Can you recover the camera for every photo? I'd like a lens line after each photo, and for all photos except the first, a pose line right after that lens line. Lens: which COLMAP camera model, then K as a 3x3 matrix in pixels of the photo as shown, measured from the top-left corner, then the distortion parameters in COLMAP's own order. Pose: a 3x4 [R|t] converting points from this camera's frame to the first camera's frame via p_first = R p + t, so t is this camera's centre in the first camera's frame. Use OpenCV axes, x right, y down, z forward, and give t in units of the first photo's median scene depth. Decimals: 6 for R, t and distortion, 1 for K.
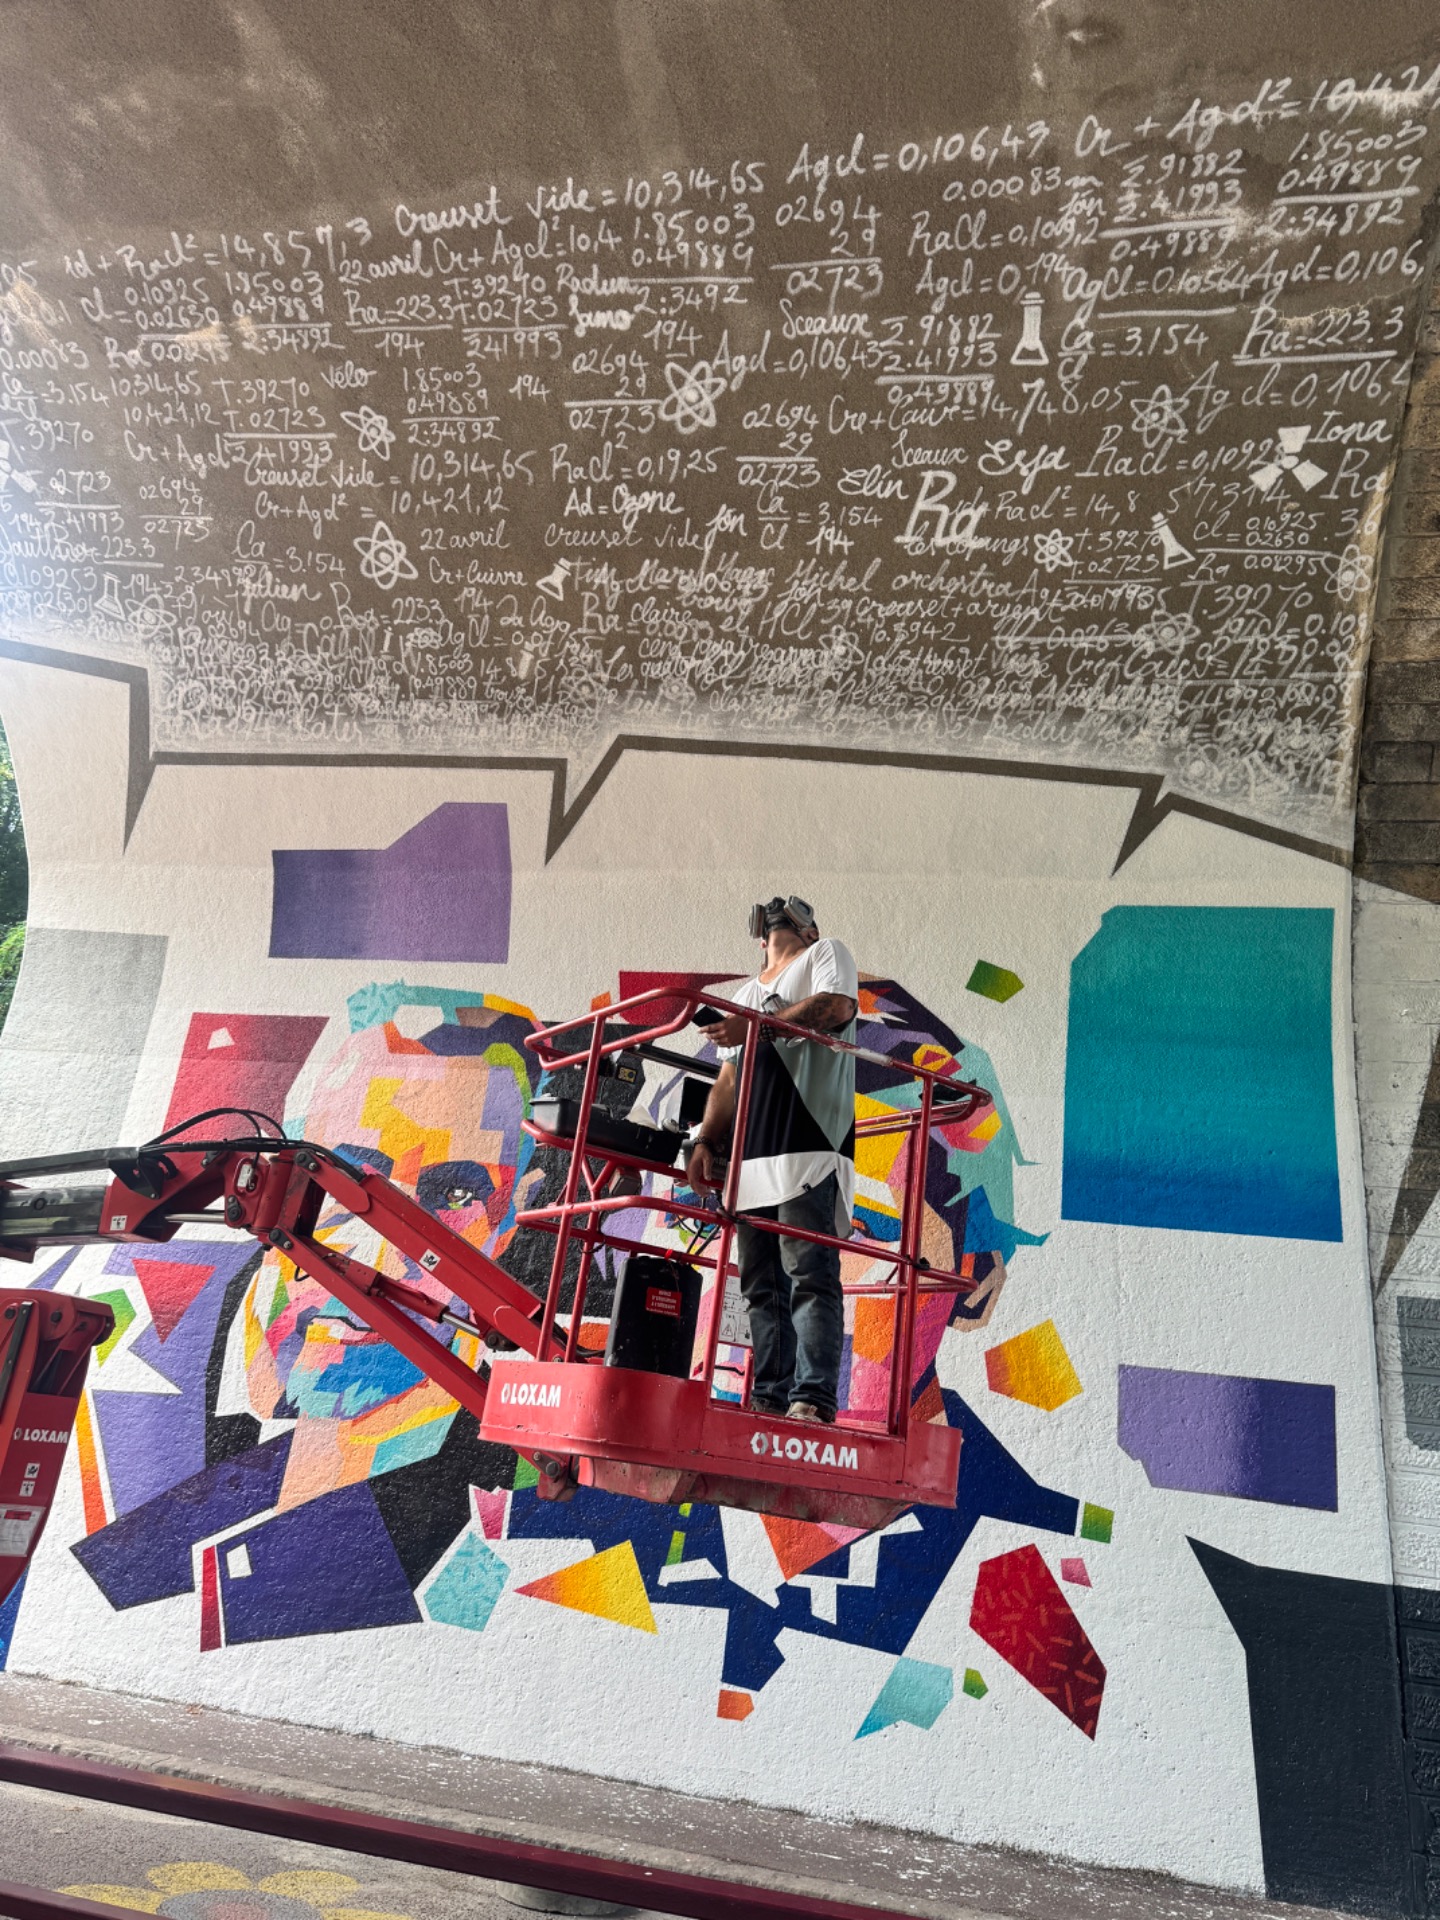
lens RADIAL K [[1320.9, 0, 726.9], [0, 1320.9, 946.9], [0, 0, 1]] dist [0.049047, -0.073844]
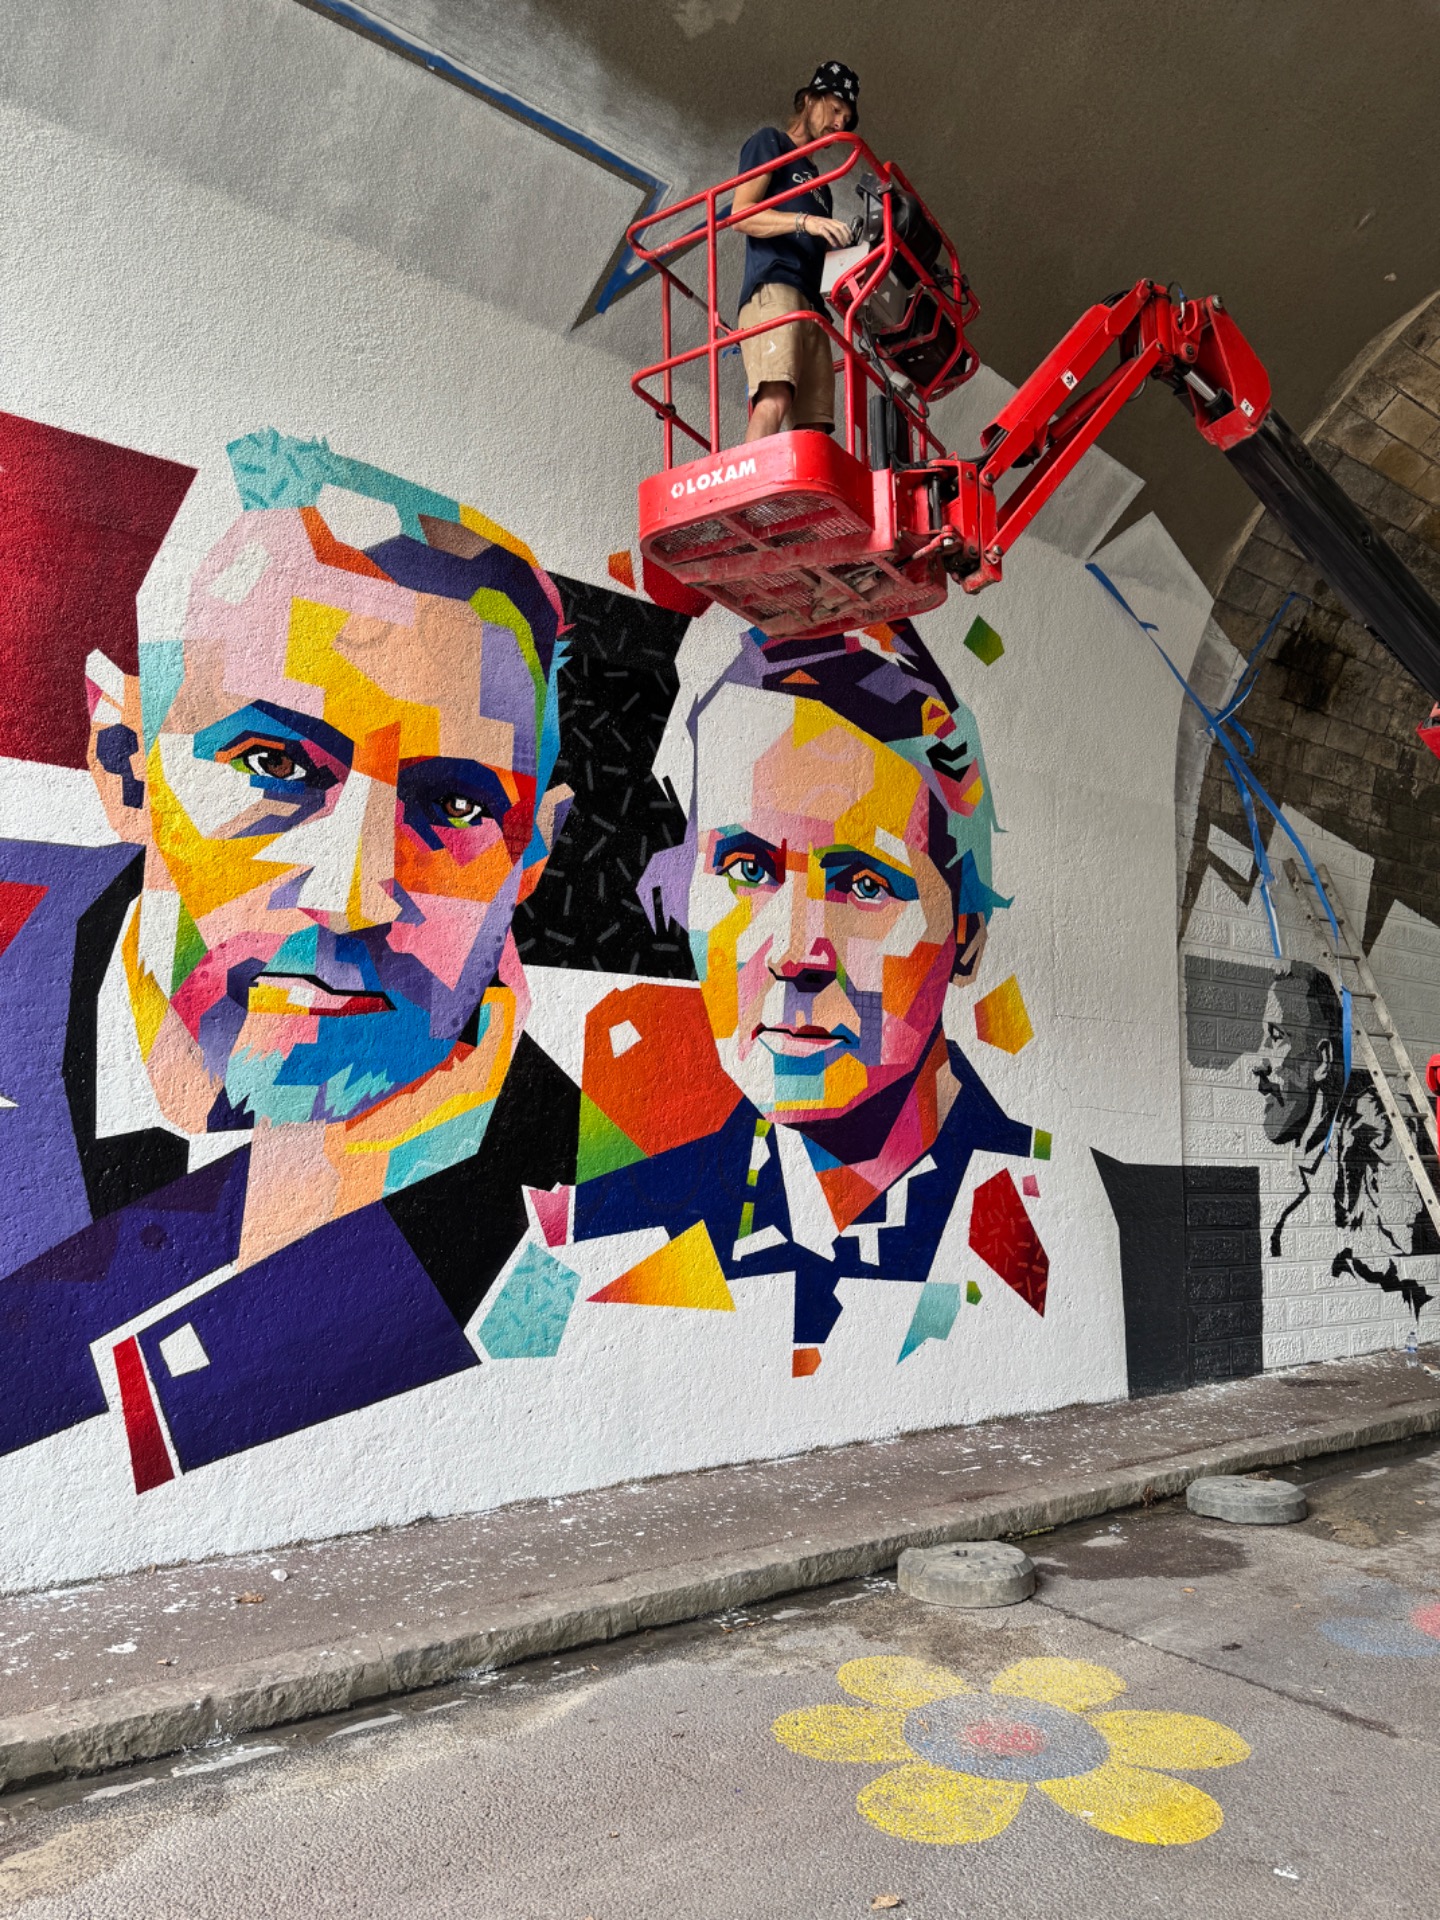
lens RADIAL K [[1299.8, 0, 720.0], [0, 1299.8, 960.0], [0, 0, 1]] dist [0.172411, -0.317926]
pose [[0.650995, -0.002454, 0.759078, -0.694167], [-0.221963, 0.955673, 0.193447, 0.111123], [-0.725905, -0.294420, 0.621594, 0.493075]]
